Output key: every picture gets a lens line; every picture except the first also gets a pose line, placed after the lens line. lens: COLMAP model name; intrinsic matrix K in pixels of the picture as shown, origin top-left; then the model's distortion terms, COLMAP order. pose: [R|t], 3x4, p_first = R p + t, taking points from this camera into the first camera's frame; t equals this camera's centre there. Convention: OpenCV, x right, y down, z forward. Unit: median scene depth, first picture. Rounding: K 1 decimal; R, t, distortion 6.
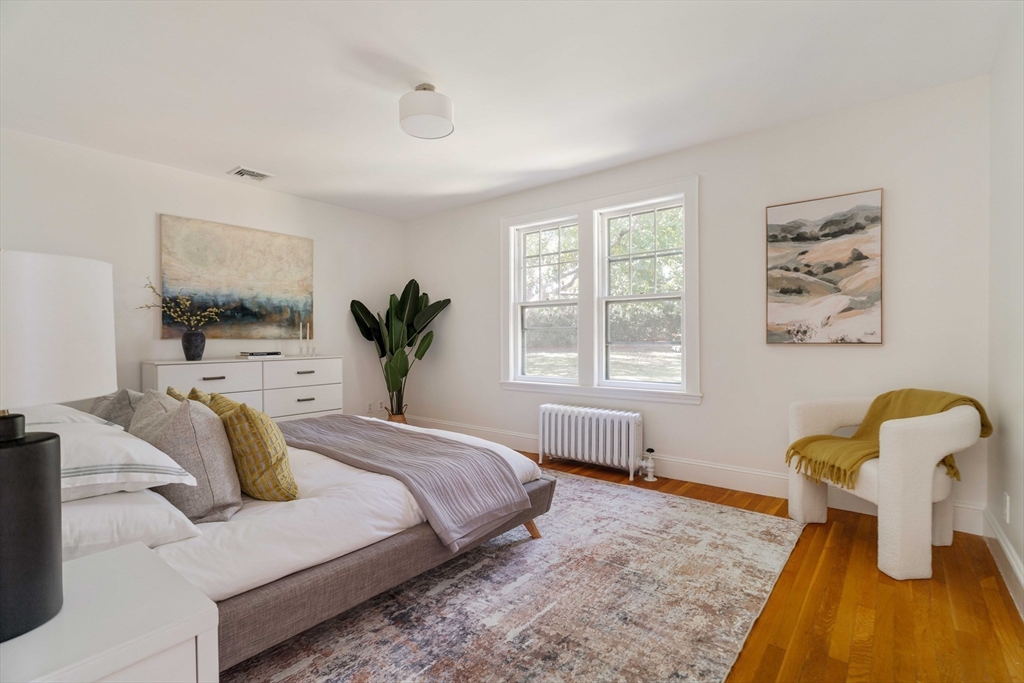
lens RADIAL K [[458.2, 0, 518.3], [0, 458.2, 342.1], [0, 0, 1]] dist [-0.004473, -0.003565]
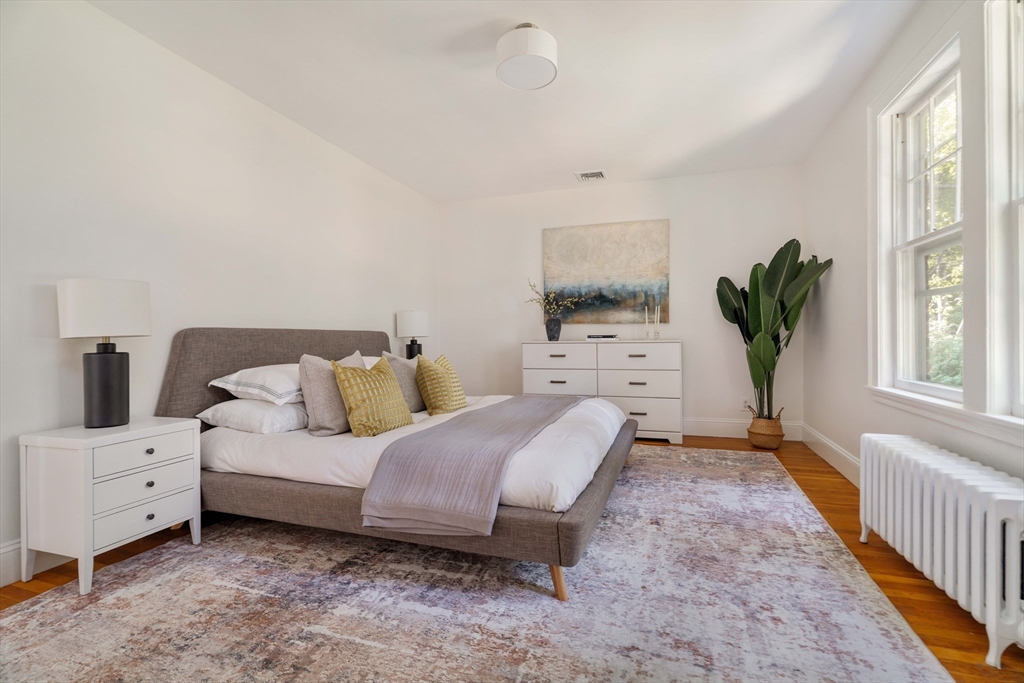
lens RADIAL K [[458.2, 0, 516.3], [0, 458.2, 338.6], [0, 0, 1]] dist [-0.004473, -0.003565]
pose [[0.358372, 0.006250, -0.933558, 0.405982], [0.000912, 0.999975, 0.007044, 0.023565], [0.933578, -0.003376, 0.358358, 0.437387]]
